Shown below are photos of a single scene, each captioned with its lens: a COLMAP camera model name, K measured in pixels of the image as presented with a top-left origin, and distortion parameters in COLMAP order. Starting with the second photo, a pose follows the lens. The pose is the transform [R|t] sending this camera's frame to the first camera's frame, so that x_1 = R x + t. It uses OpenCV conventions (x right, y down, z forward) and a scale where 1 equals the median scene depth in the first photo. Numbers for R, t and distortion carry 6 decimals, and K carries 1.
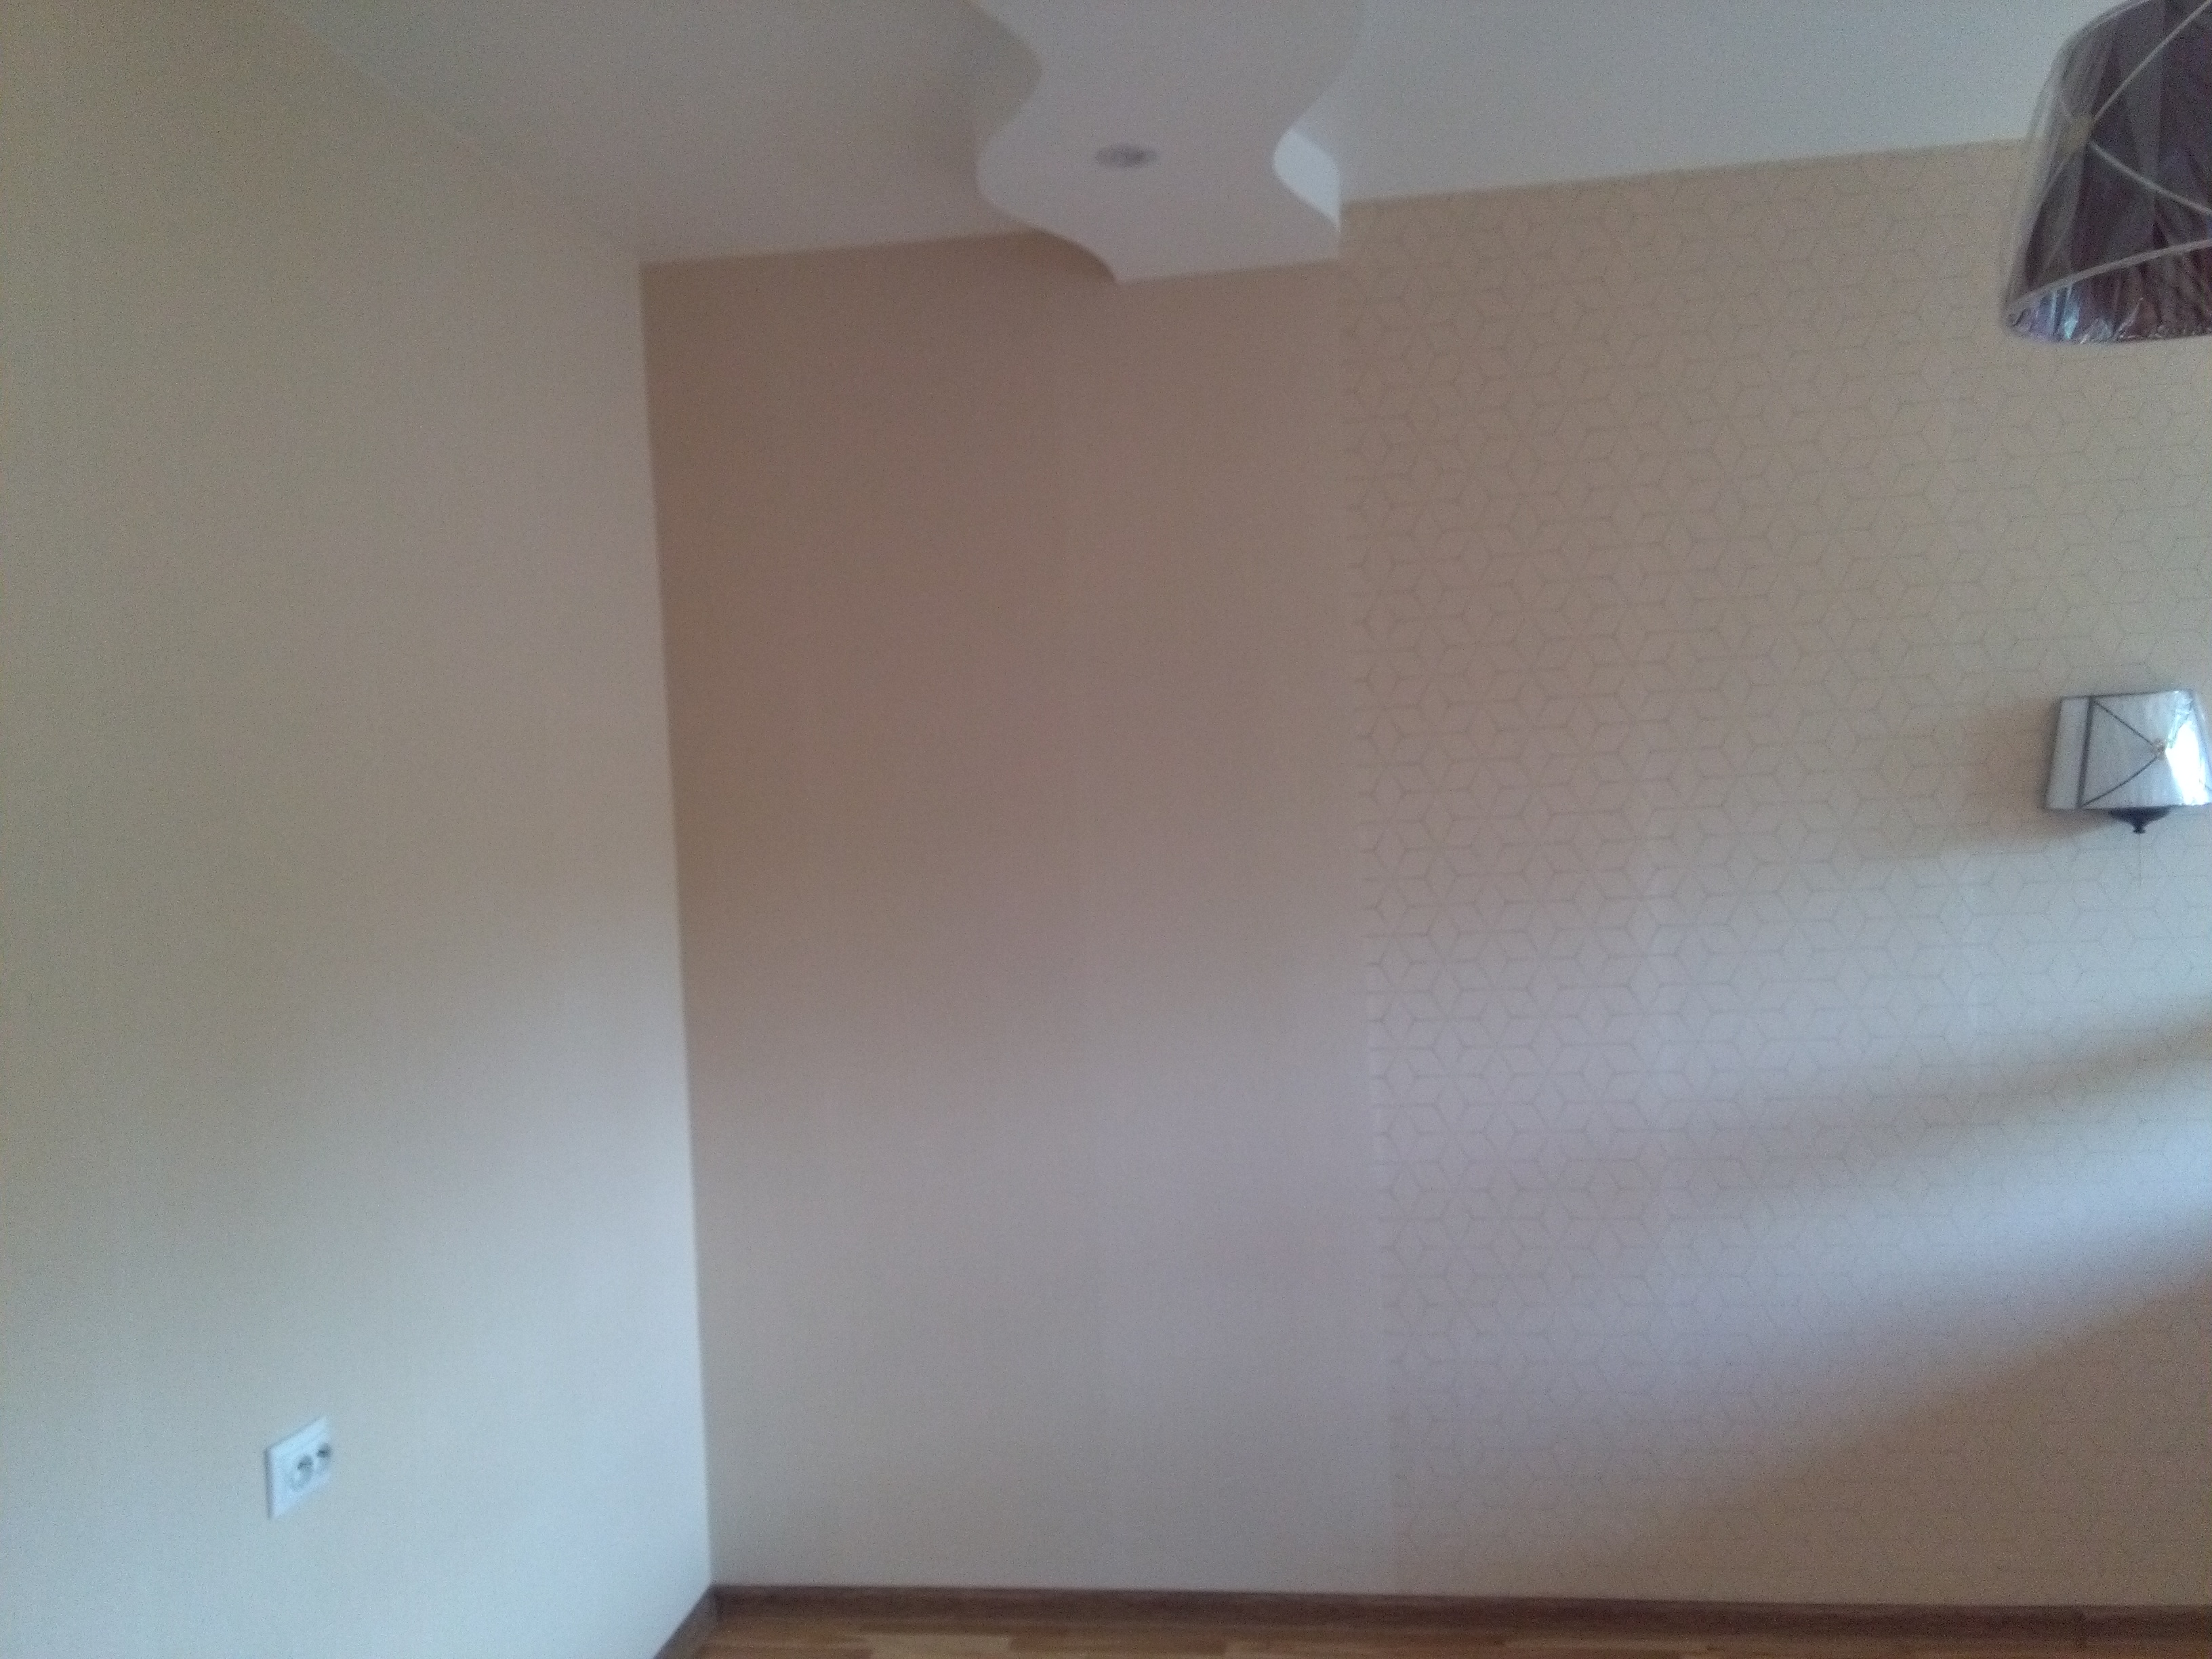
lens RADIAL K [[1756.6, 0, 1126.3], [0, 1756.6, 850.1], [0, 0, 1]] dist [0.087109, -0.104245]
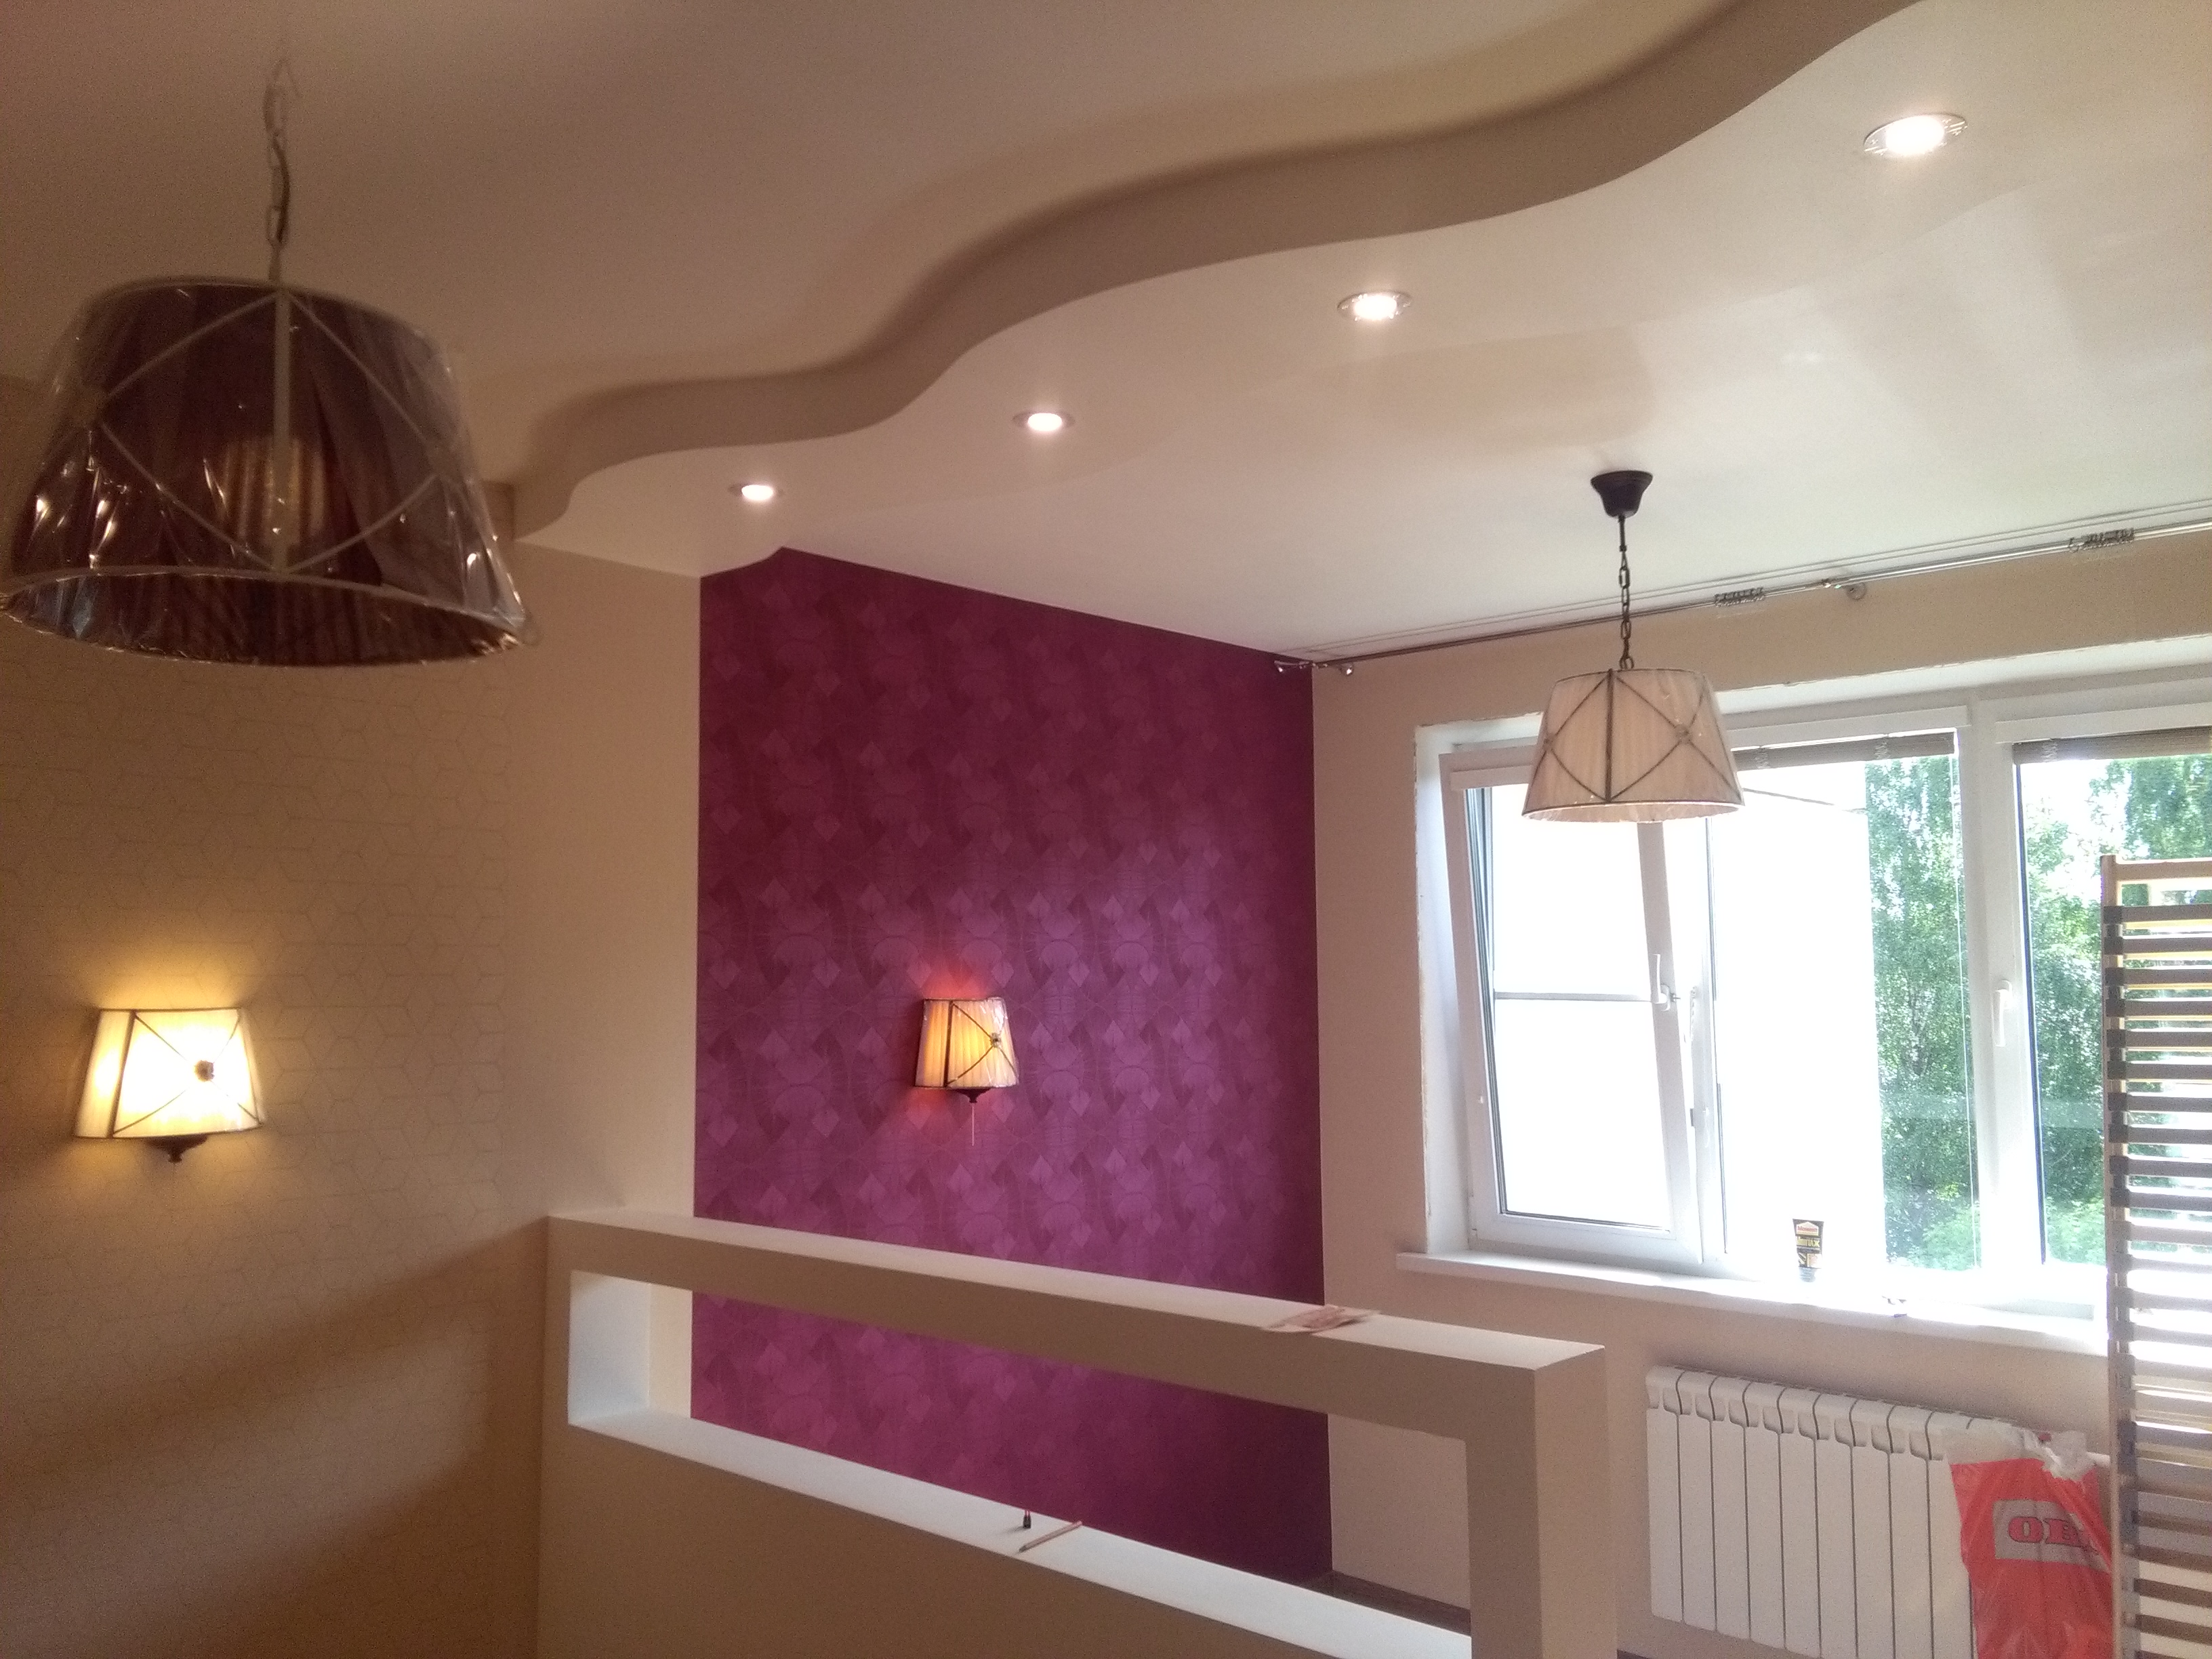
lens RADIAL K [[1756.6, 0, 1091.2], [0, 1756.6, 852.0], [0, 0, 1]] dist [0.087109, -0.104245]
pose [[0.574518, 0.106537, 0.811529, 0.124331], [0.006120, 0.990906, -0.134418, -0.067095], [-0.818469, 0.082192, 0.568641, 0.131916]]
